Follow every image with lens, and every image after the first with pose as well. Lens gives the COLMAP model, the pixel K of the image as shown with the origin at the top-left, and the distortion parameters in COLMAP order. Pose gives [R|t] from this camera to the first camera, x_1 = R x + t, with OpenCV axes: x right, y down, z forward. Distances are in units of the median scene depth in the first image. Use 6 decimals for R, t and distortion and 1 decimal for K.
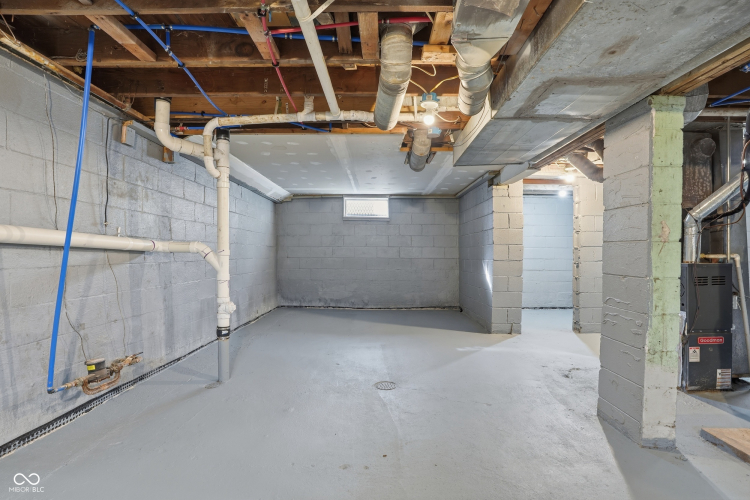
lens RADIAL K [[348.1, 0, 372.8], [0, 348.1, 255.2], [0, 0, 1]] dist [-0.062179, 0.021772]
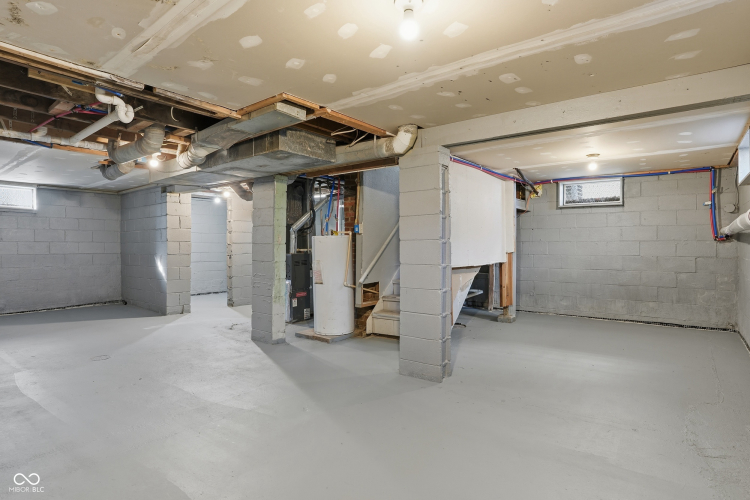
lens RADIAL K [[400.0, 0, 373.4], [0, 400.0, 247.8], [0, 0, 1]] dist [-0.004592, 0.000141]
pose [[0.602565, -0.008237, 0.798027, -0.510914], [0.006739, 0.999964, 0.005233, -0.016982], [-0.798041, 0.002225, 0.602598, -0.644347]]
